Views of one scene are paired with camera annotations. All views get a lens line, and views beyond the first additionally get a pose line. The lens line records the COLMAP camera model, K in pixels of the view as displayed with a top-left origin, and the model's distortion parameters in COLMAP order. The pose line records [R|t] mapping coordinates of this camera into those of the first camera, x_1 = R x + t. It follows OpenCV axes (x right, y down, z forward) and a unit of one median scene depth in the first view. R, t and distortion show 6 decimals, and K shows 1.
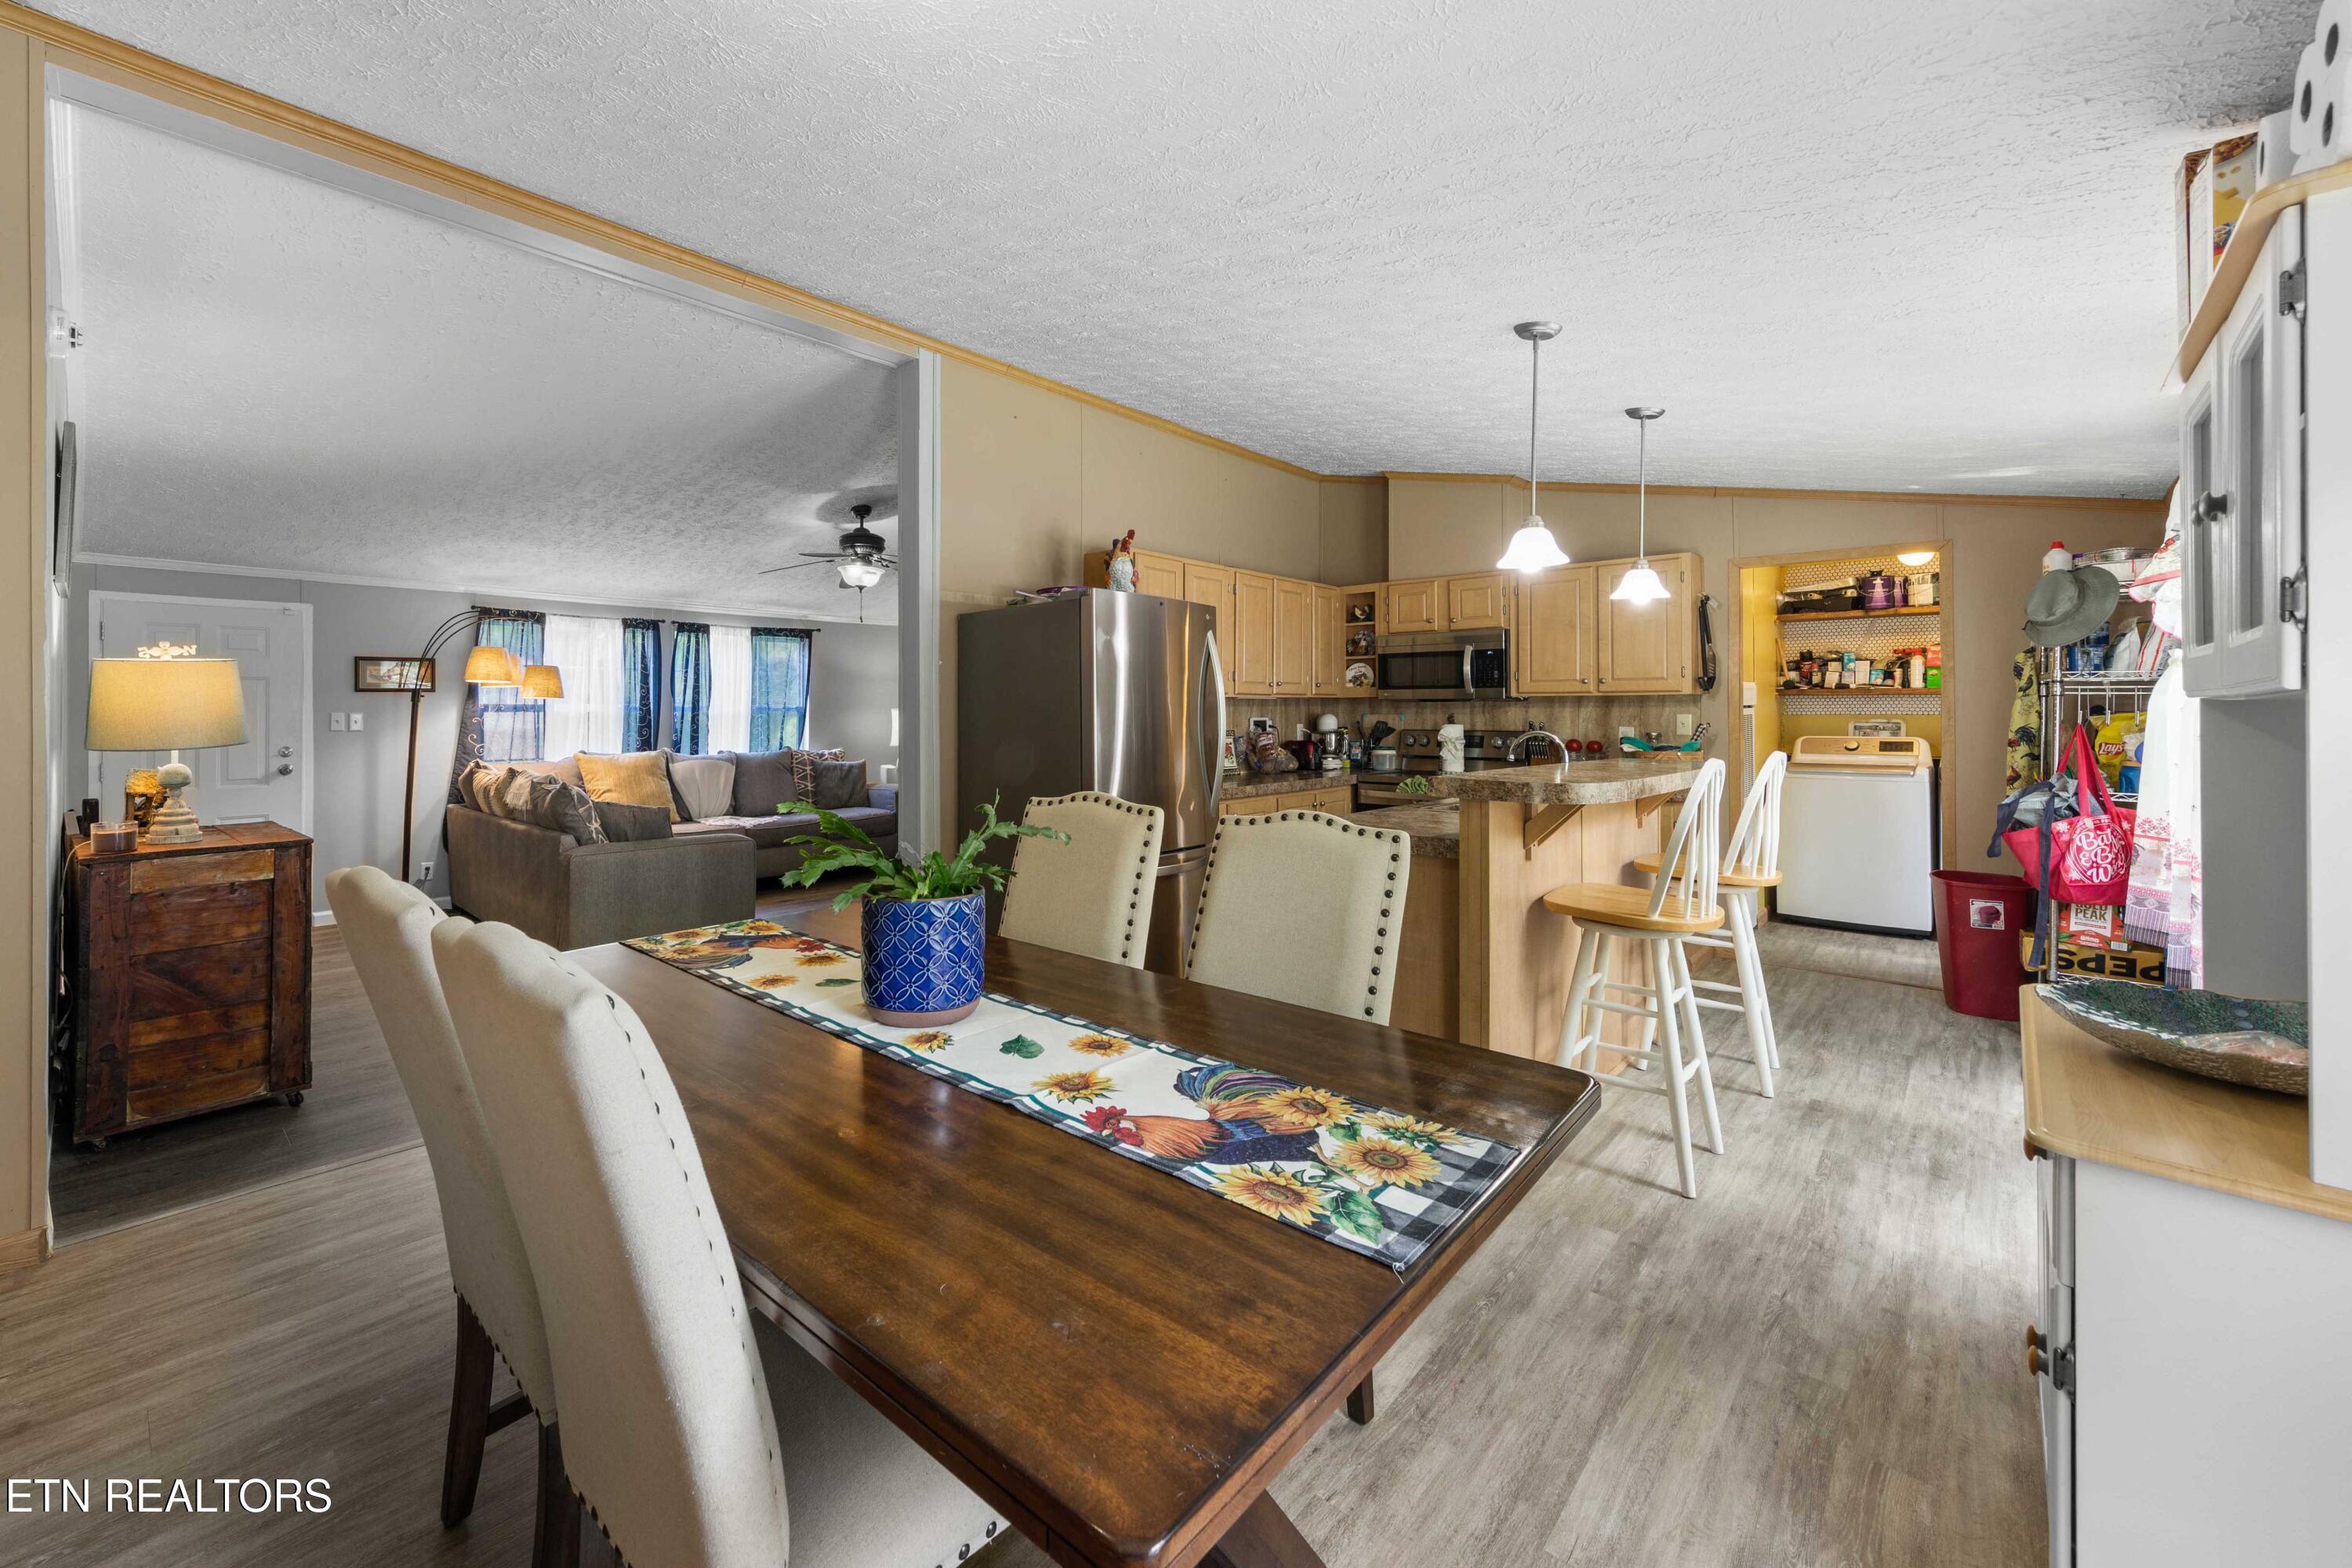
lens RADIAL K [[951.5, 0, 1056.6], [0, 951.5, 712.5], [0, 0, 1]] dist [0.004443, -0.000084]
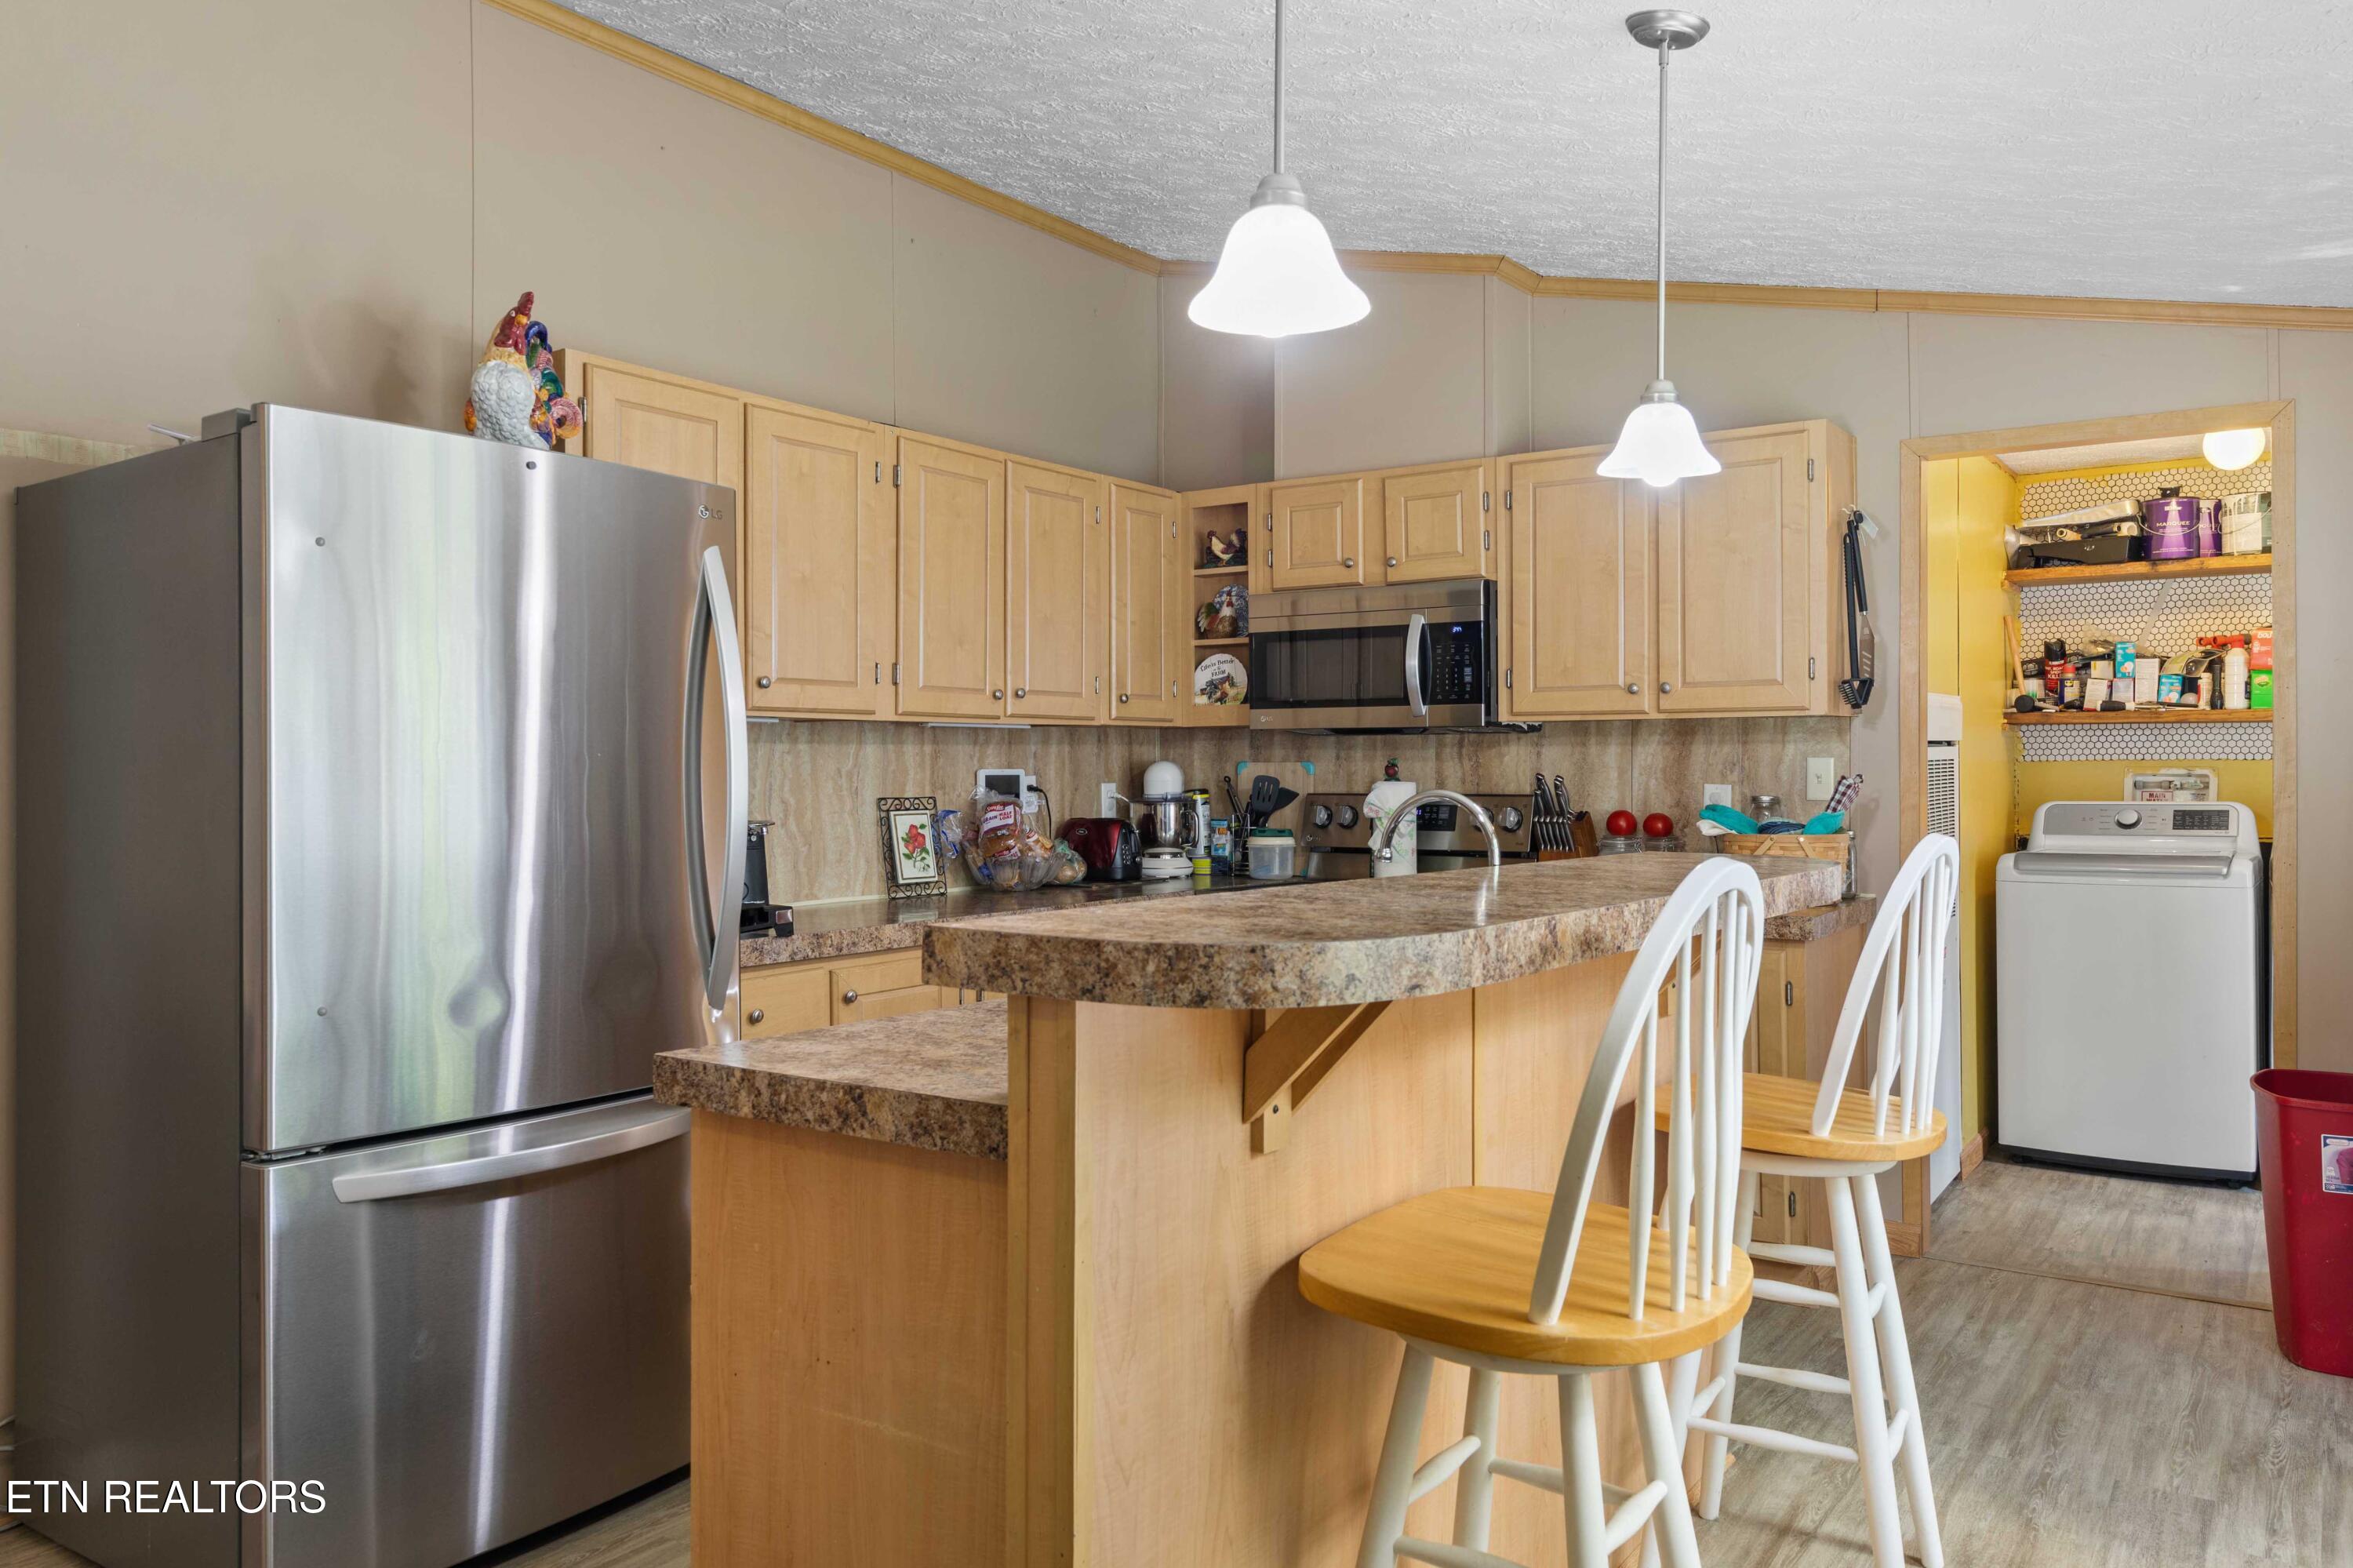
lens RADIAL K [[1659.4, 0, 1243.6], [0, 1659.4, 793.0], [0, 0, 1]] dist [0.002551, 0.000866]
pose [[0.981810, -0.005185, 0.189795, 0.191436], [0.002691, 0.999907, 0.013397, 0.007155], [-0.189847, -0.012643, 0.981732, 0.205102]]
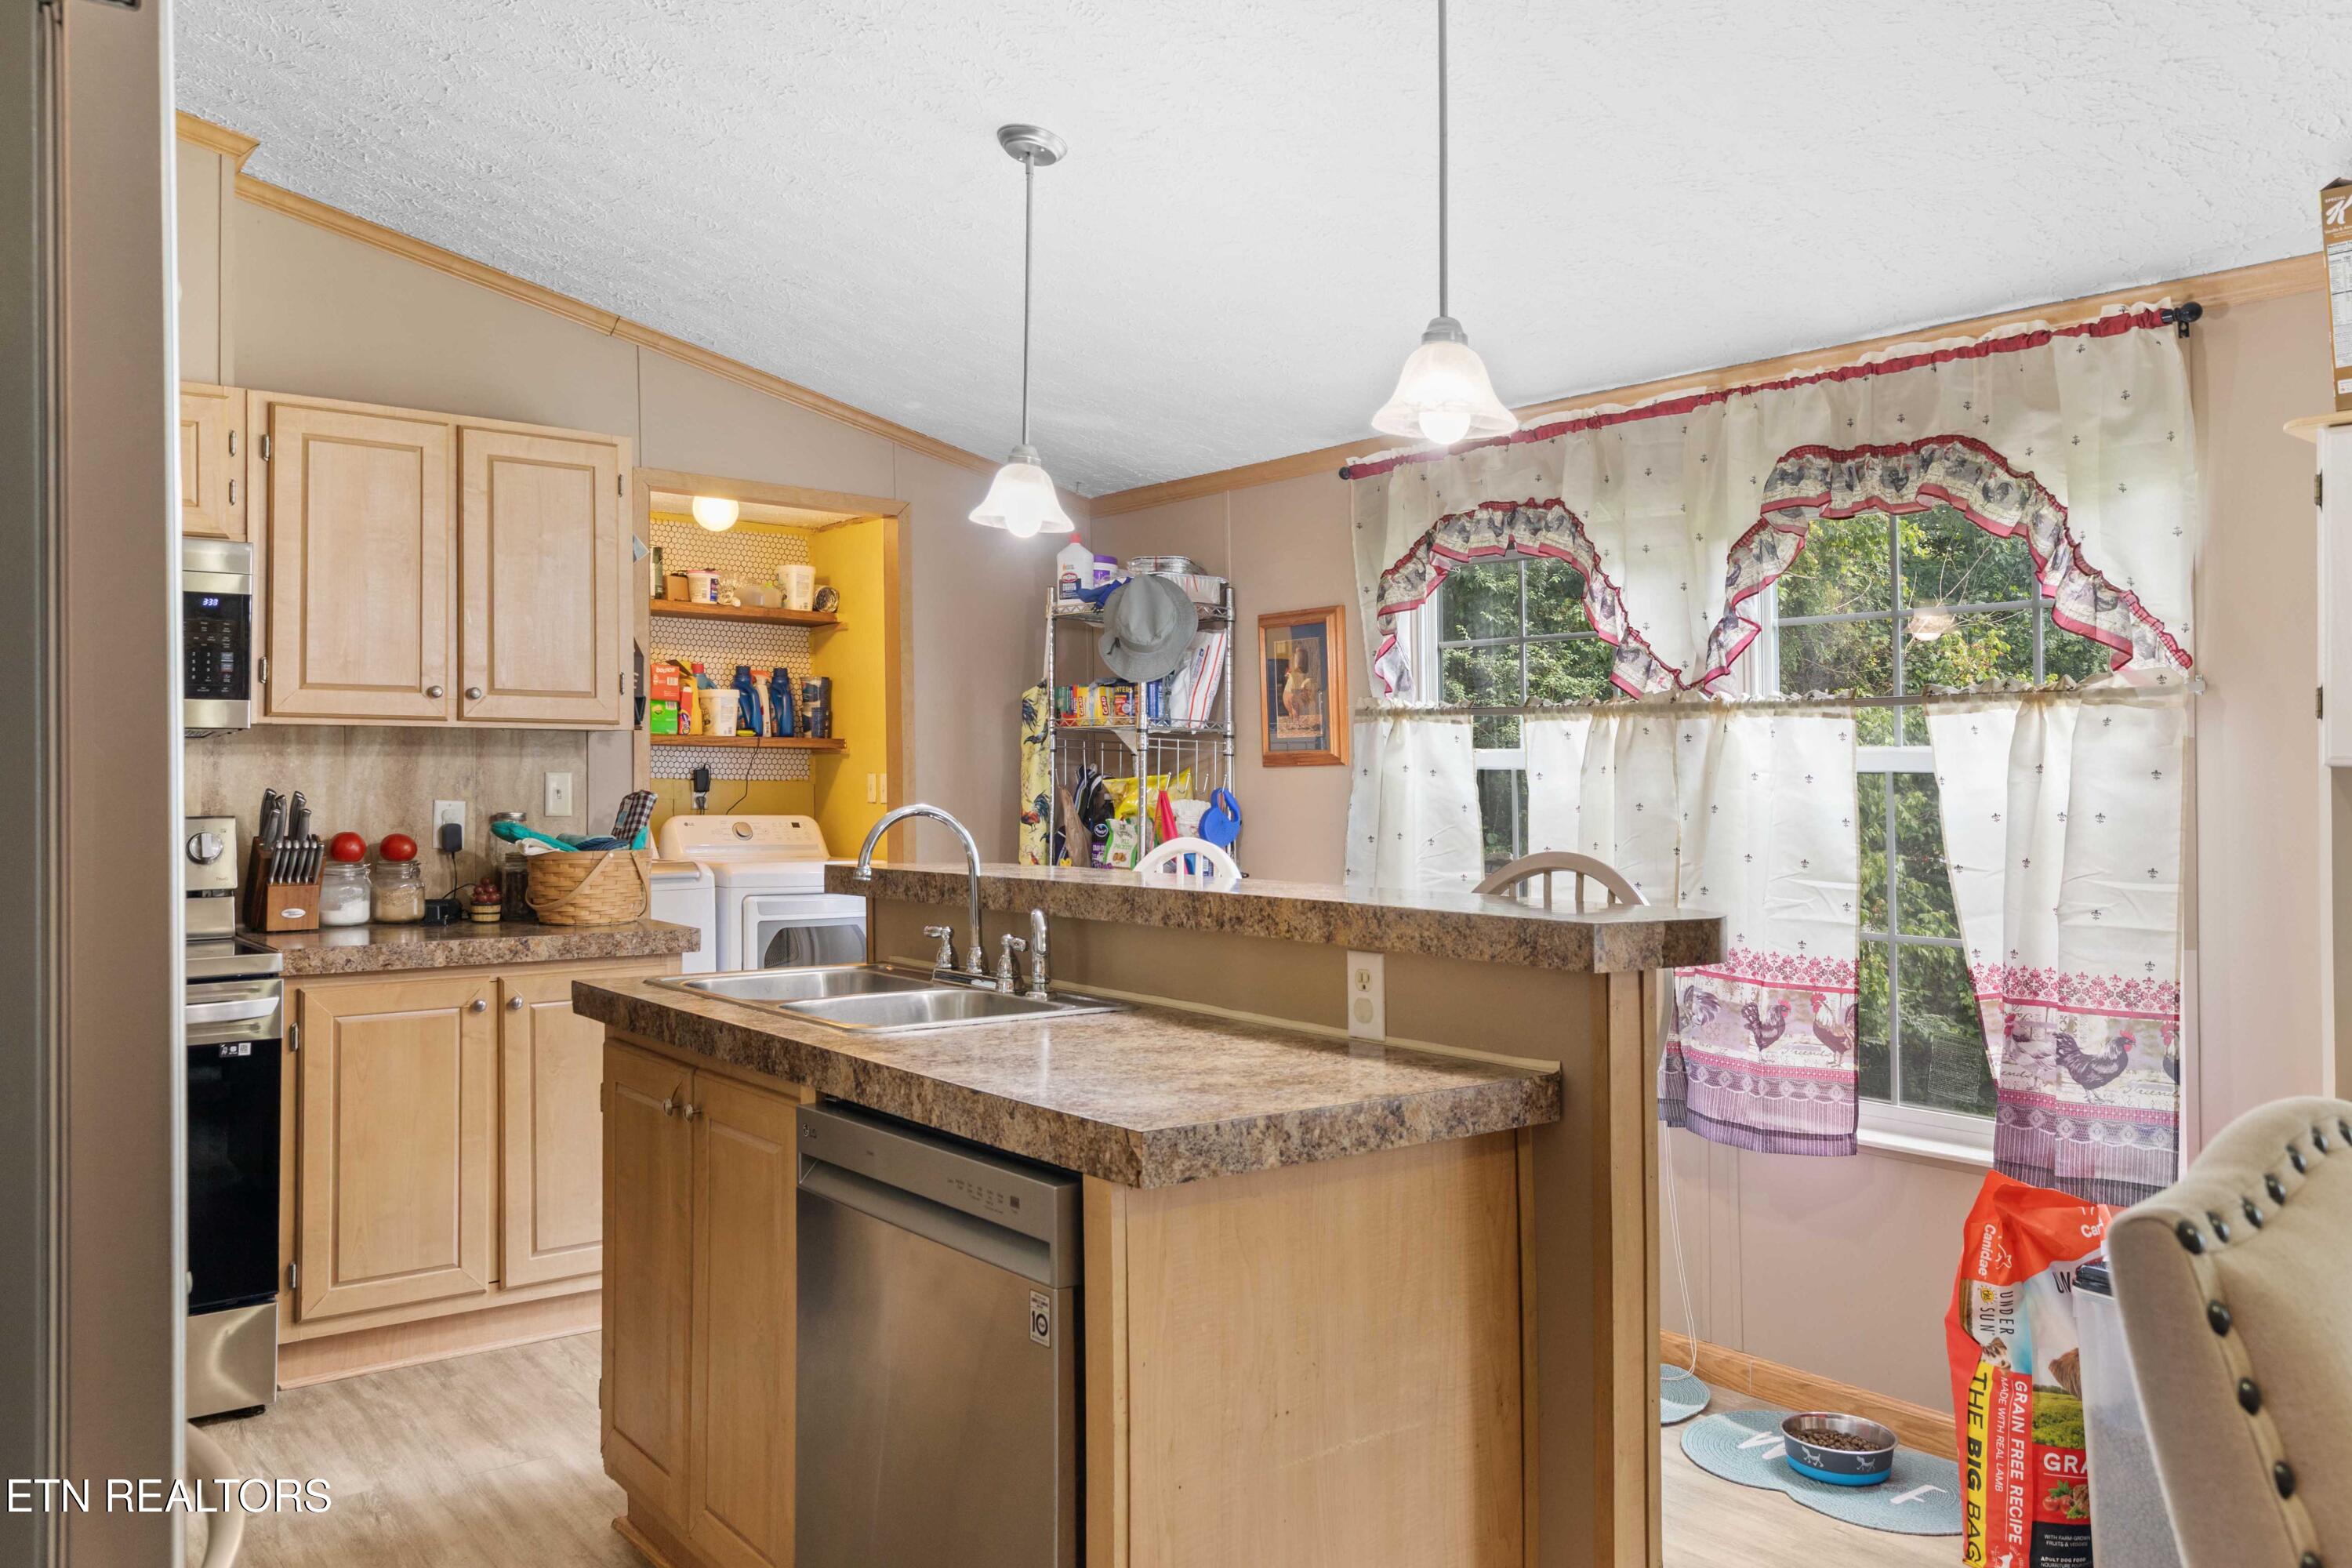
lens RADIAL K [[1783.6, 0, 1157.1], [0, 1783.6, 795.8], [0, 0, 1]] dist [0.028439, -0.002834]
pose [[0.141164, -0.004336, 0.989977, -0.178959], [-0.004883, 0.999975, 0.005076, 0.006638], [-0.989974, -0.005550, 0.141139, 0.533046]]
